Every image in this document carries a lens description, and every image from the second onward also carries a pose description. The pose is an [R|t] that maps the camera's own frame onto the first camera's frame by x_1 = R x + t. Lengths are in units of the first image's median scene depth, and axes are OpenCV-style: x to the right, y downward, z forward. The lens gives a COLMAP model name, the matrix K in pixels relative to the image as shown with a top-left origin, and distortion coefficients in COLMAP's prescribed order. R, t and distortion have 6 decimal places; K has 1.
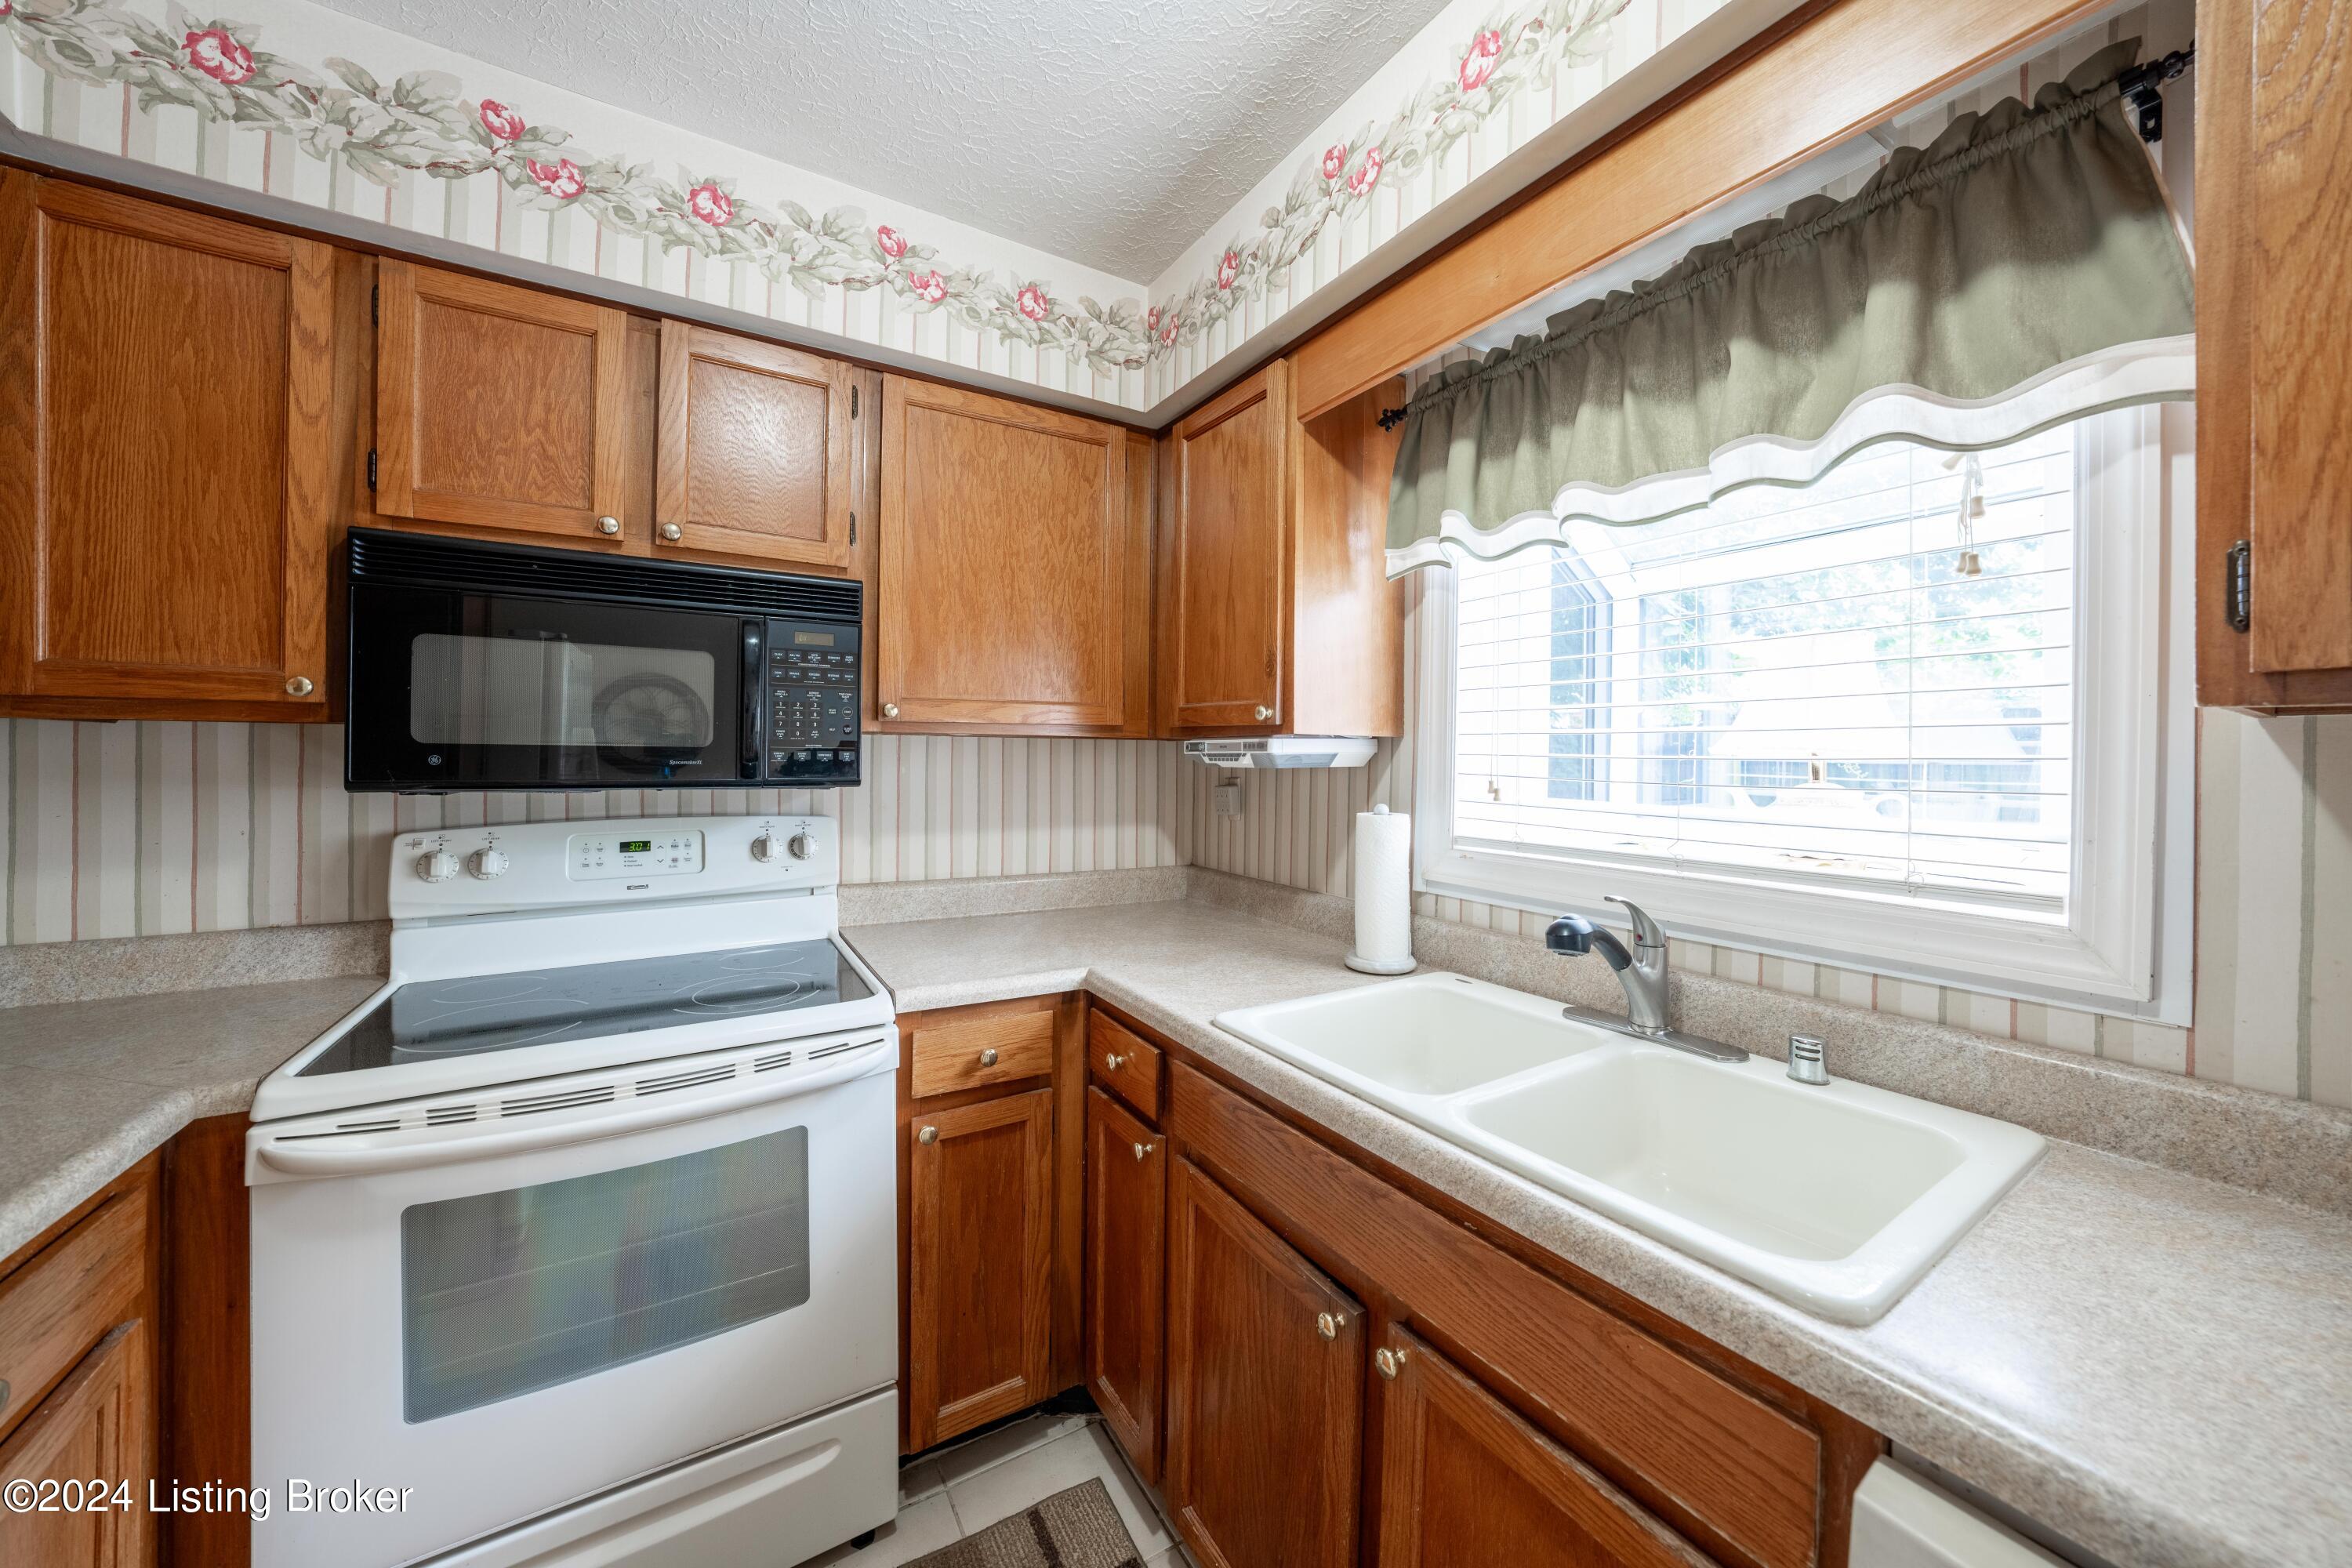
lens RADIAL K [[812.6, 0, 1190.7], [0, 812.6, 758.6], [0, 0, 1]] dist [-0.030732, 0.005932]
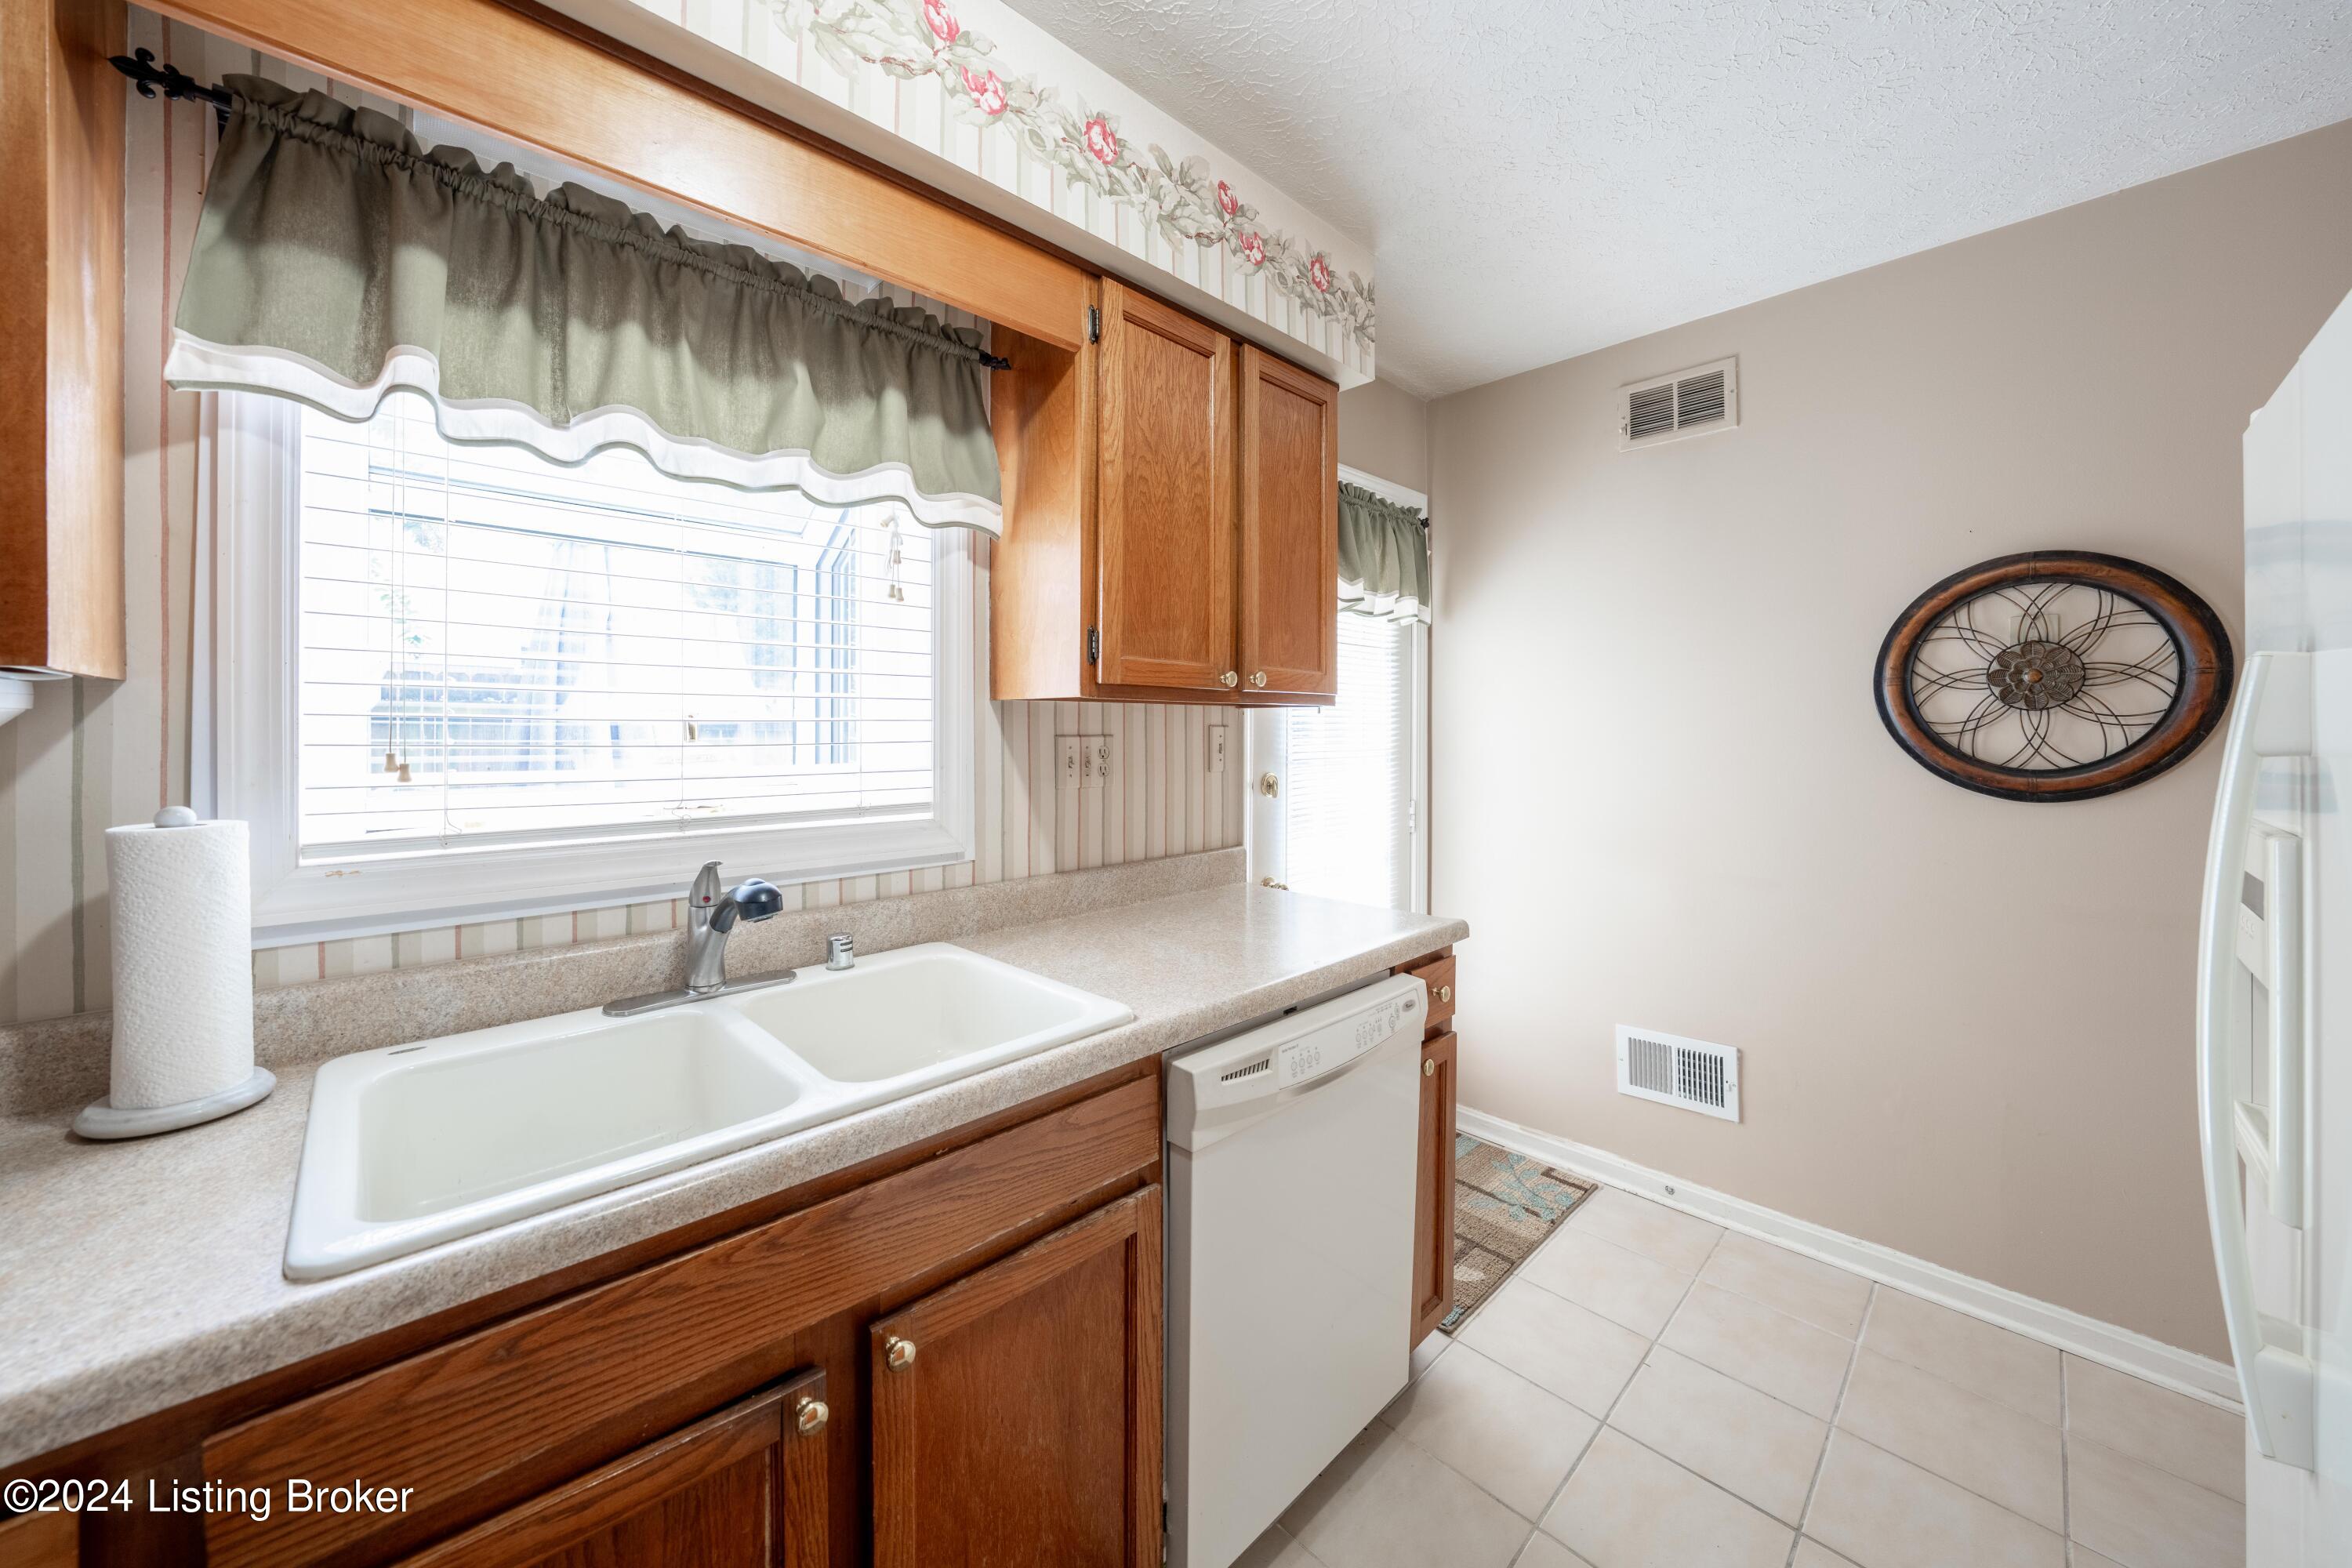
lens RADIAL K [[844.9, 0, 1136.1], [0, 844.9, 731.3], [0, 0, 1]] dist [-0.013699, -0.000023]
pose [[-0.169474, -0.015162, 0.985418, -0.440878], [-0.001614, 0.999885, 0.015107, -0.002873], [-0.985533, 0.000969, -0.169479, 0.506787]]
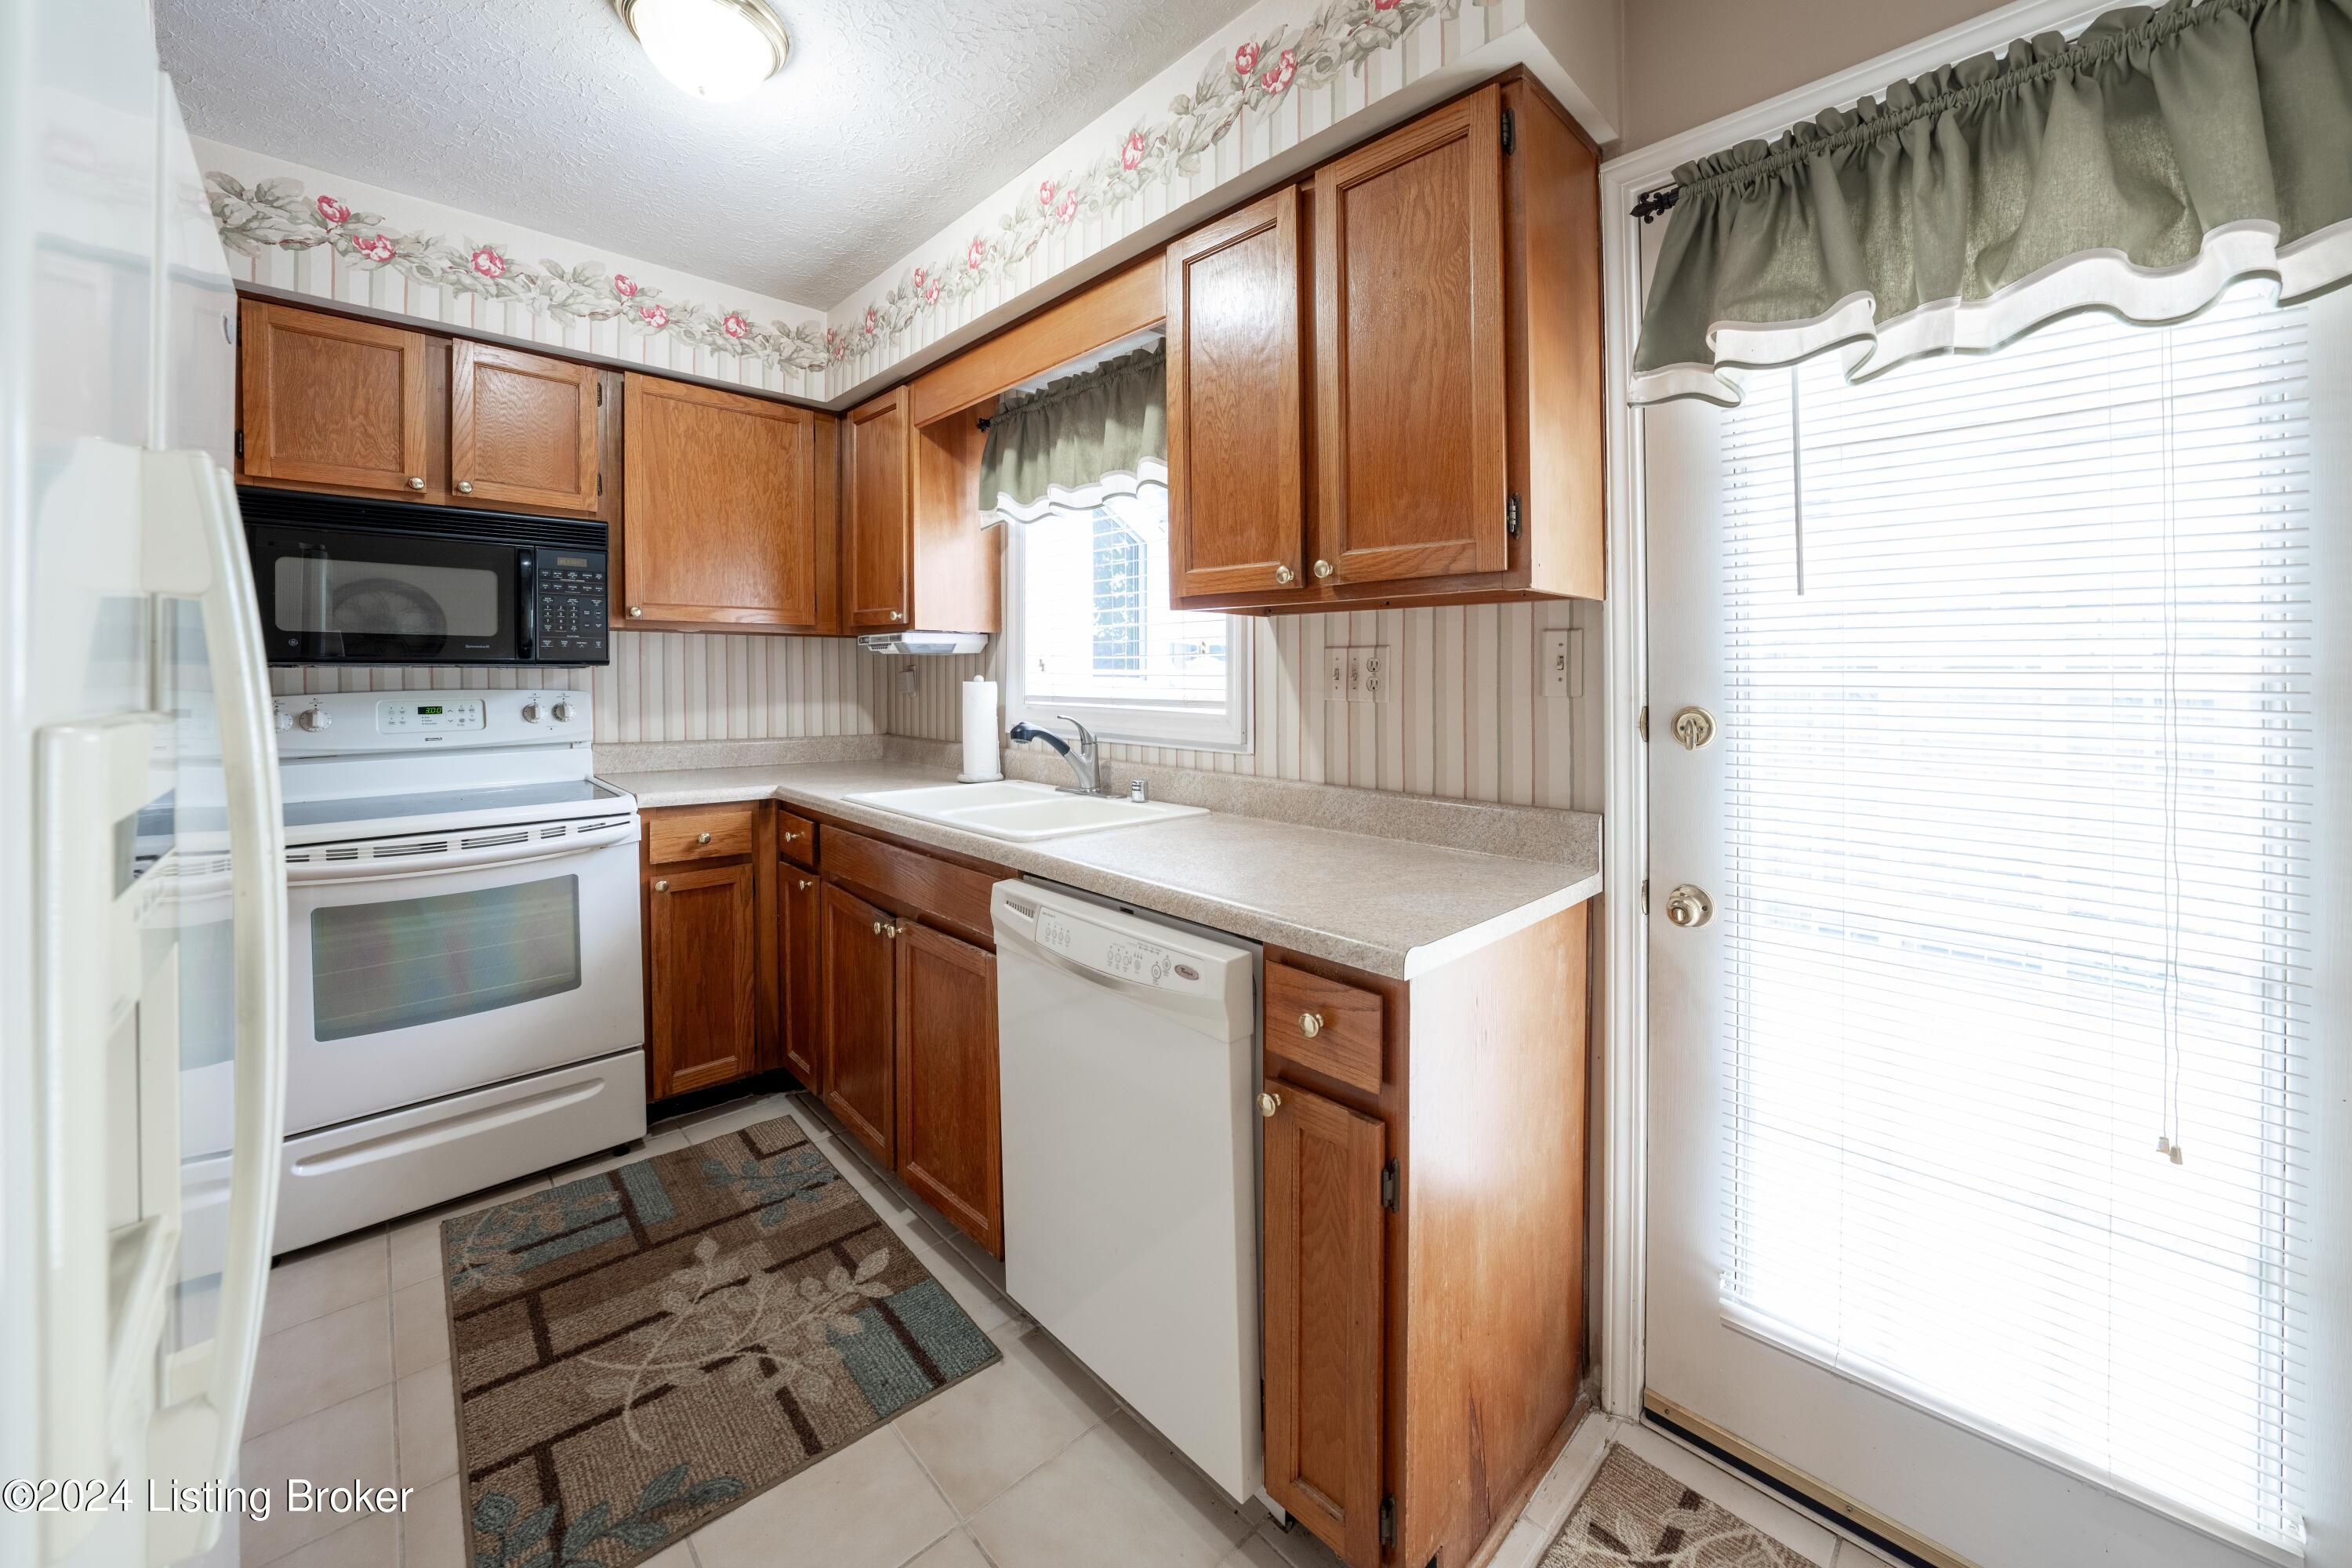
lens RADIAL K [[864.3, 0, 1181.7], [0, 864.3, 698.3], [0, 0, 1]] dist [-0.035146, 0.007705]
pose [[0.979076, -0.009651, 0.203265, 0.299642], [0.003940, 0.999586, 0.028484, 0.057962], [-0.203455, -0.027087, 0.978709, -0.741418]]
